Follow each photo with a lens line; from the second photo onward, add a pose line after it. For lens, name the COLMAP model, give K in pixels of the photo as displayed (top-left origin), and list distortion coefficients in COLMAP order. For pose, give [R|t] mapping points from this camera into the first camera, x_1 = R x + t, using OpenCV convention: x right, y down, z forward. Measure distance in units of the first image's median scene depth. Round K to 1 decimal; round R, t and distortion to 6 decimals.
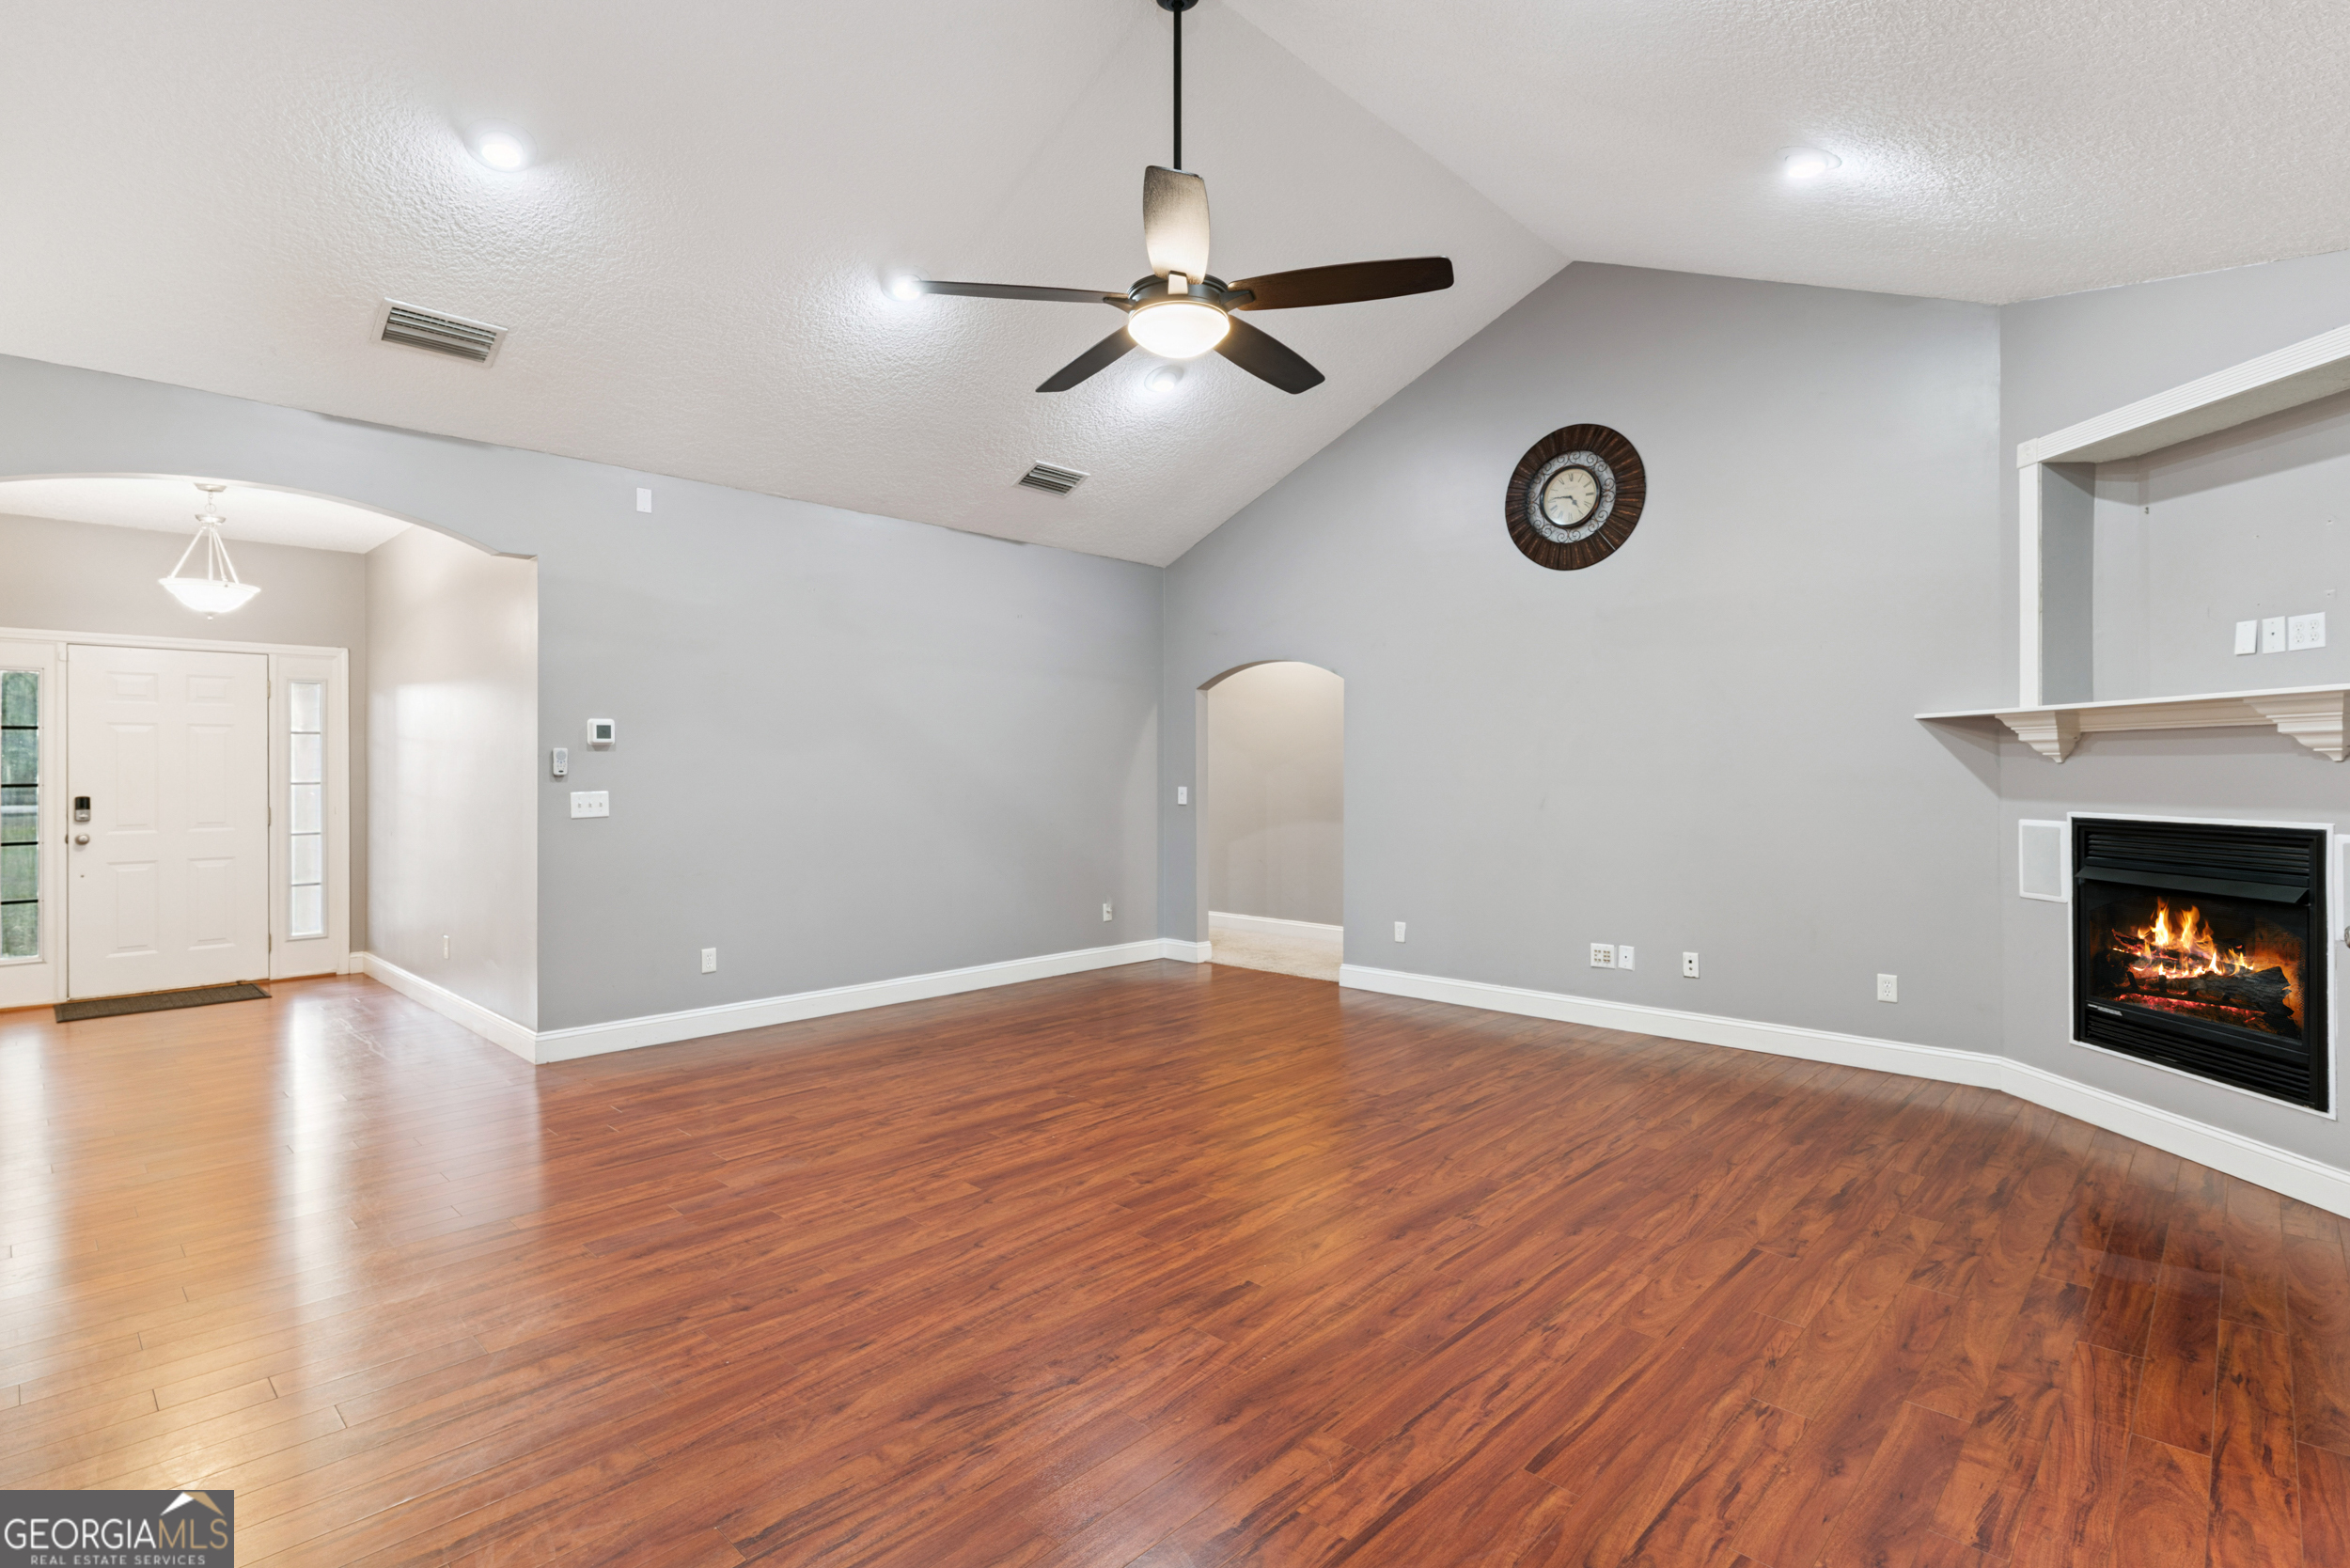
lens RADIAL K [[1124.8, 0, 1125.0], [0, 1124.8, 768.0], [0, 0, 1]] dist [0.003840, -0.001871]
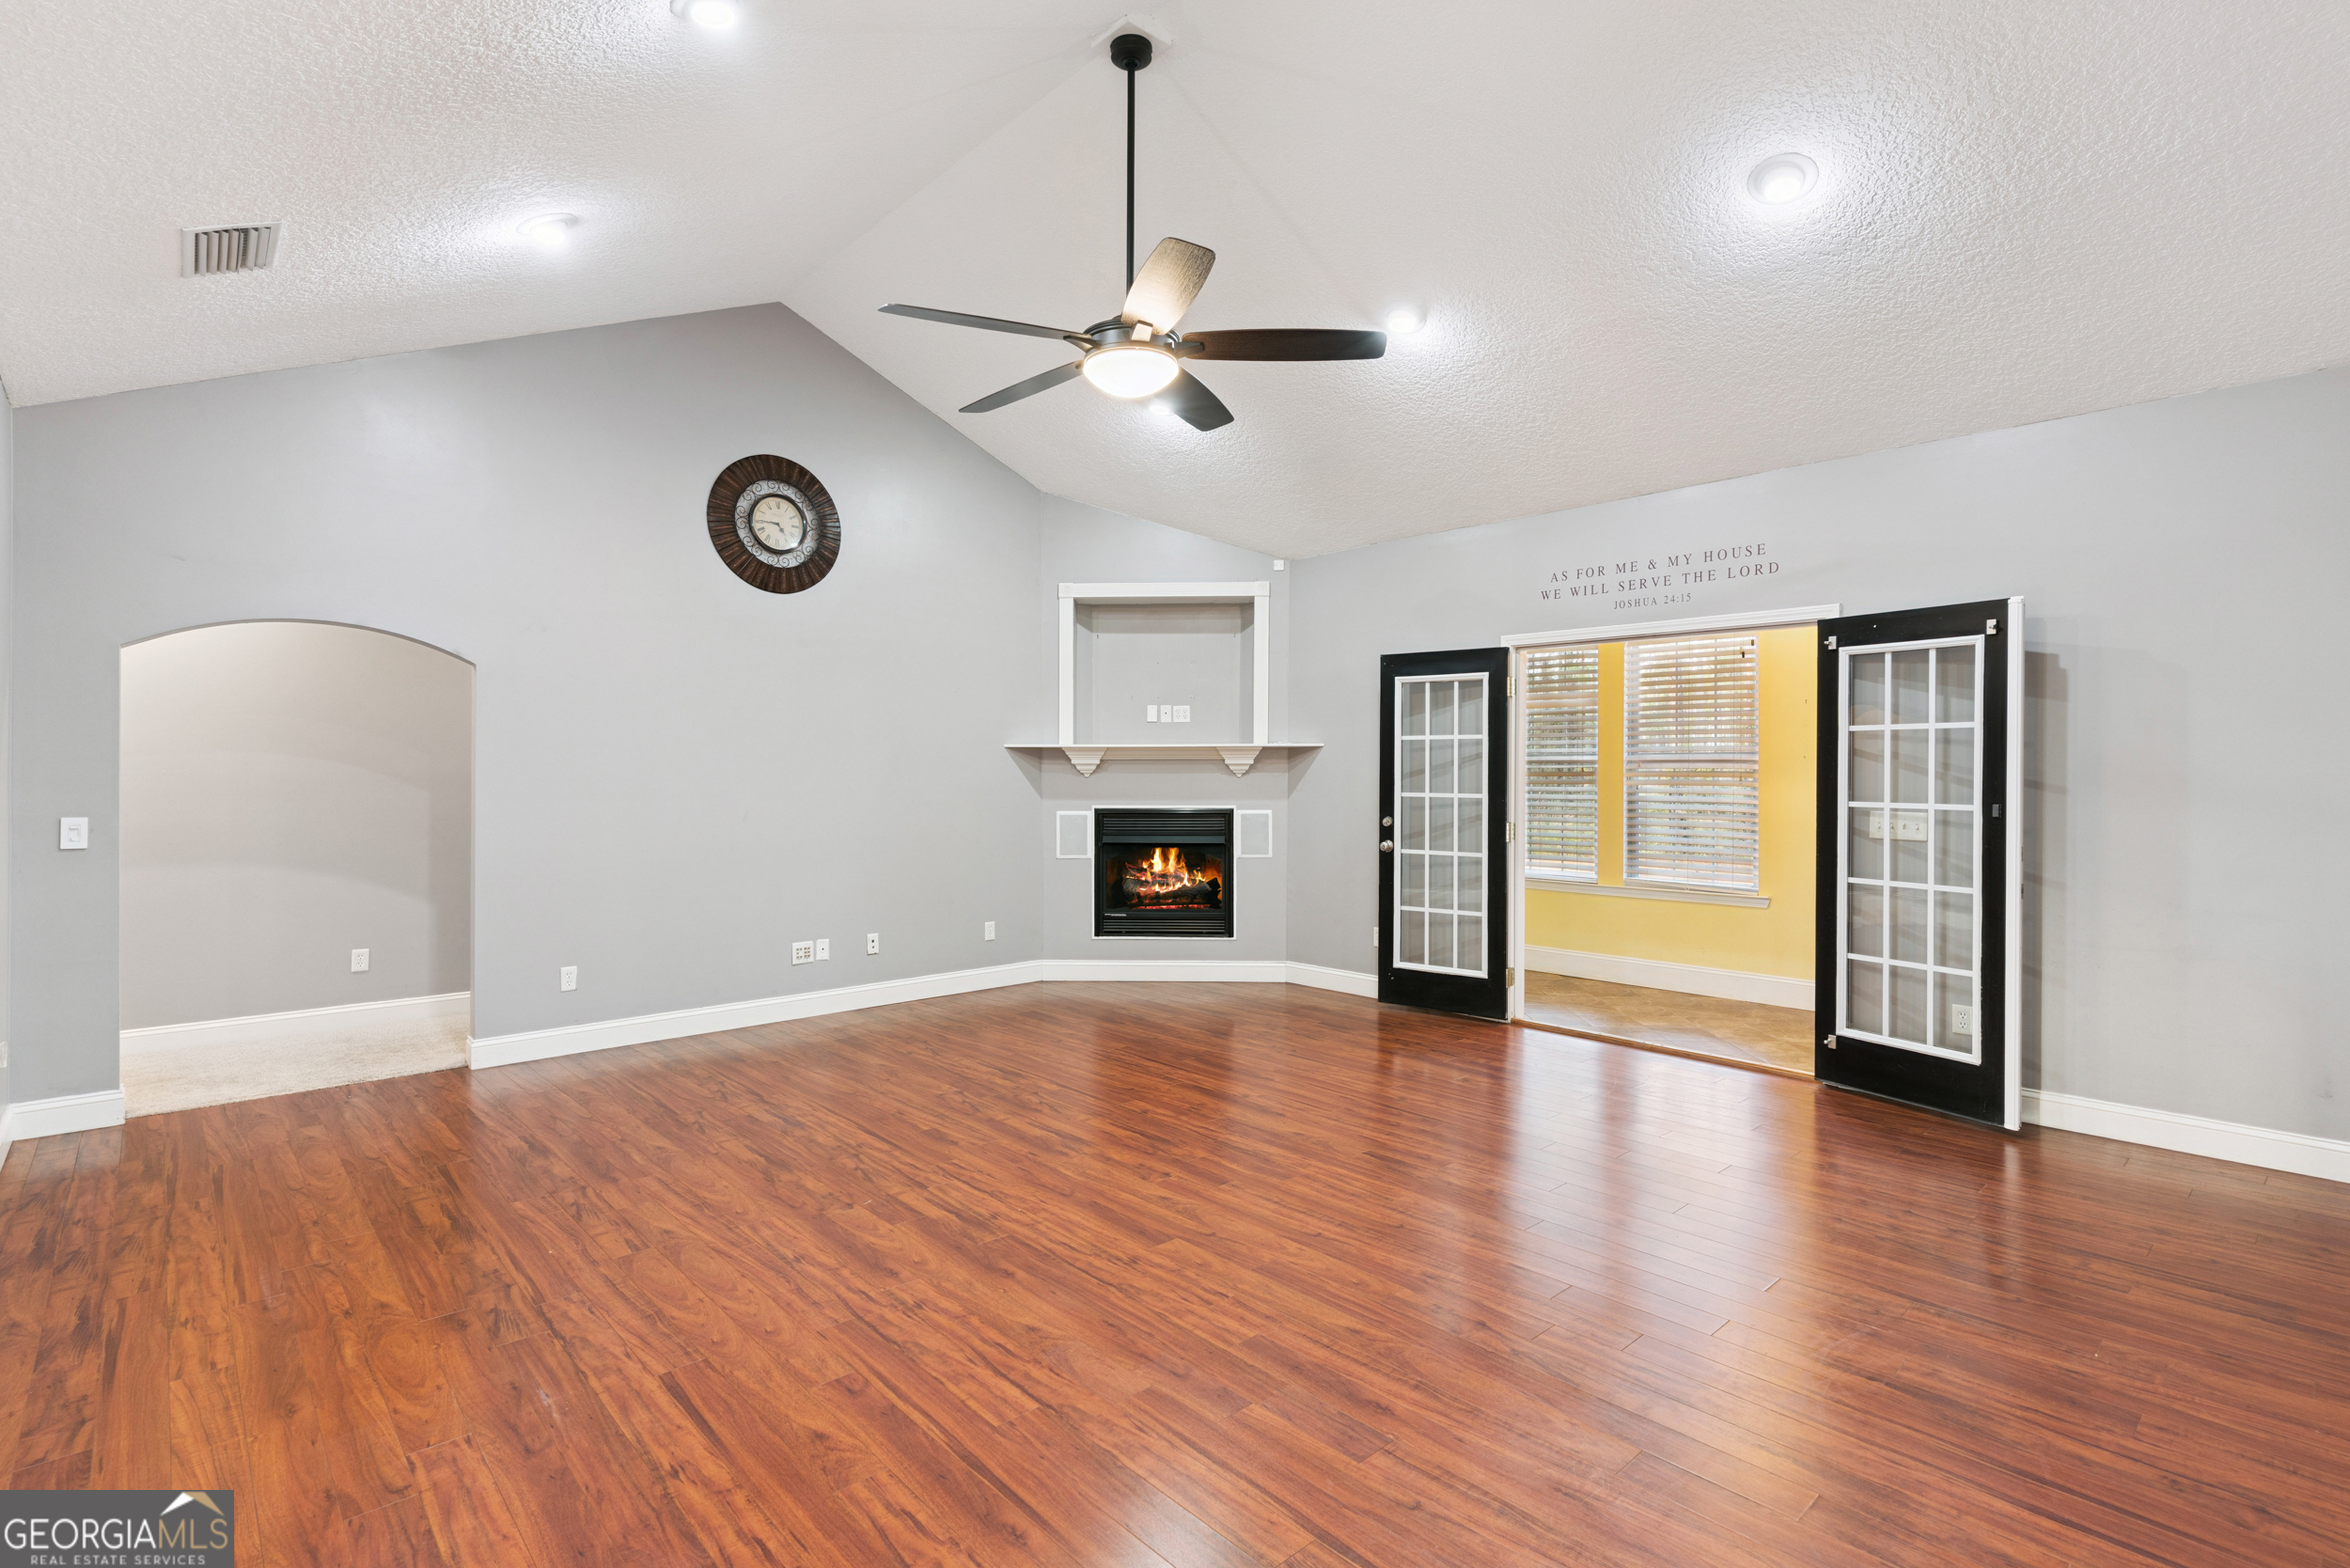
lens RADIAL K [[1124.8, 0, 1181.4], [0, 1124.8, 767.4], [0, 0, 1]] dist [0.003840, -0.001871]
pose [[0.041507, 0.005341, 0.999124, -0.969005], [-0.001229, 0.999985, -0.005294, -0.011334], [-0.999137, -0.001008, 0.041513, 0.871829]]
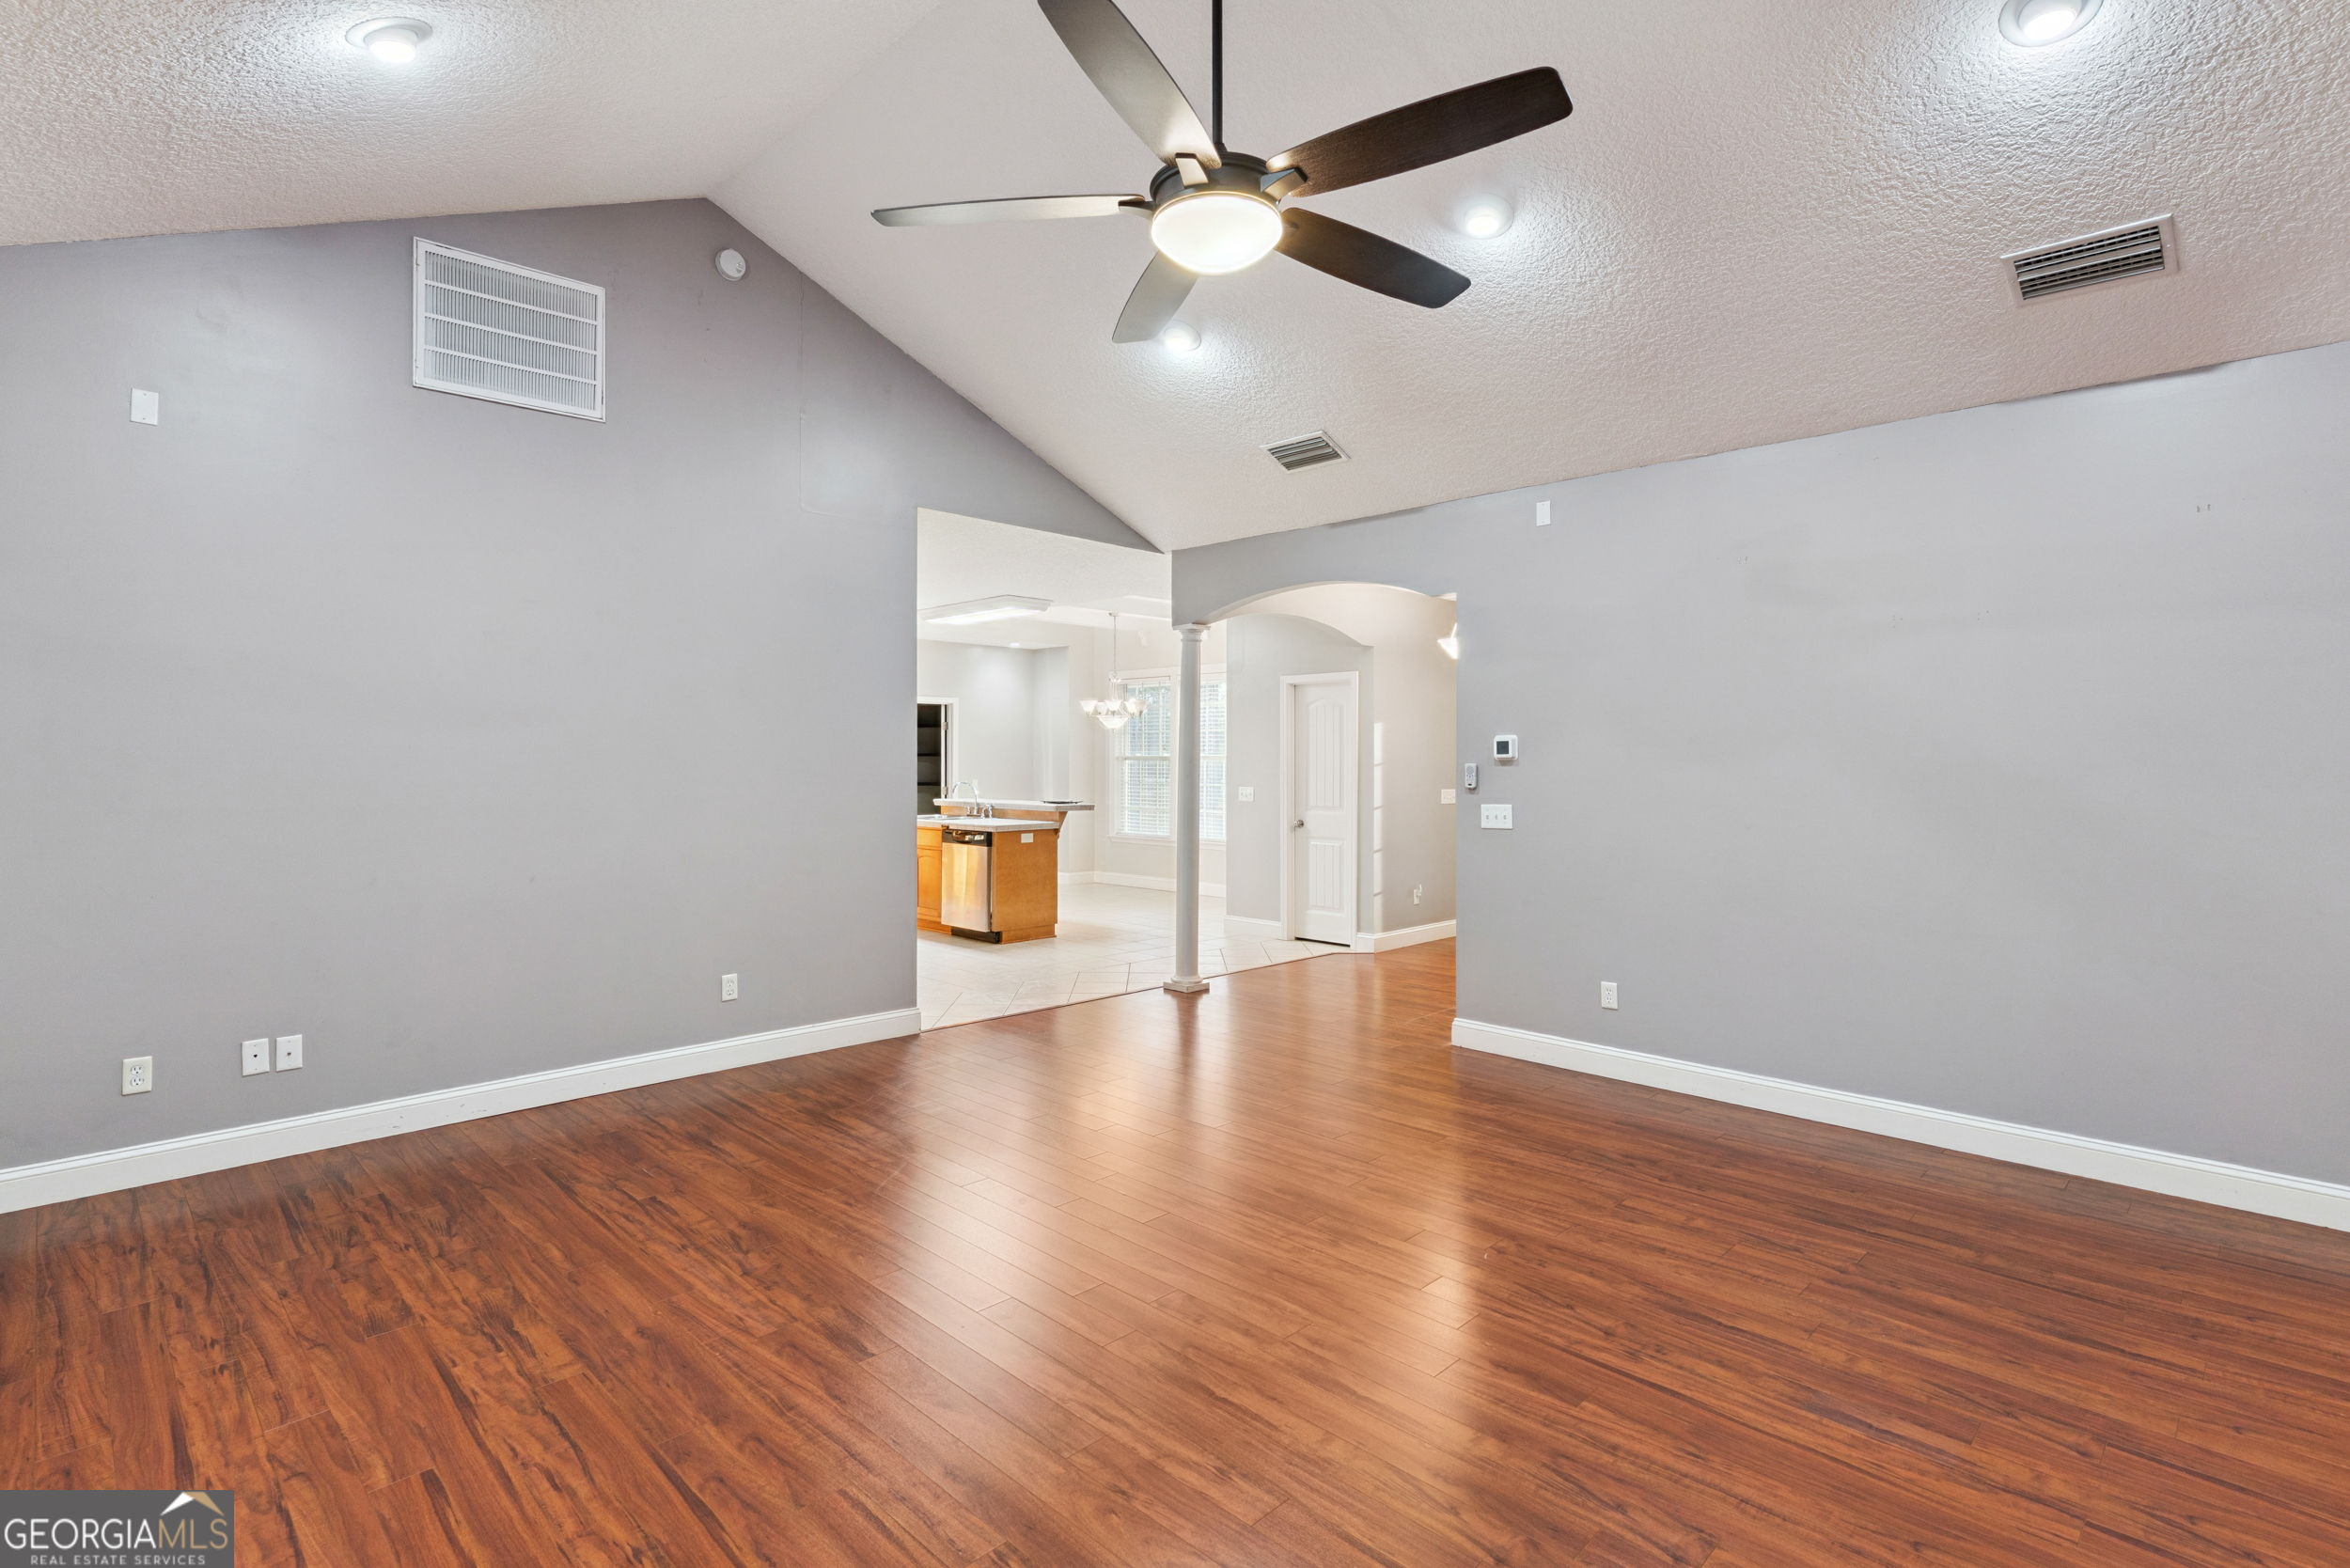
lens RADIAL K [[1124.8, 0, 1171.9], [0, 1124.8, 788.7], [0, 0, 1]] dist [0.003840, -0.001871]
pose [[0.002909, 0.029085, -0.999573, 0.770938], [-0.001947, 0.999575, 0.029080, -0.031737], [0.999994, 0.001862, 0.002965, 0.929204]]
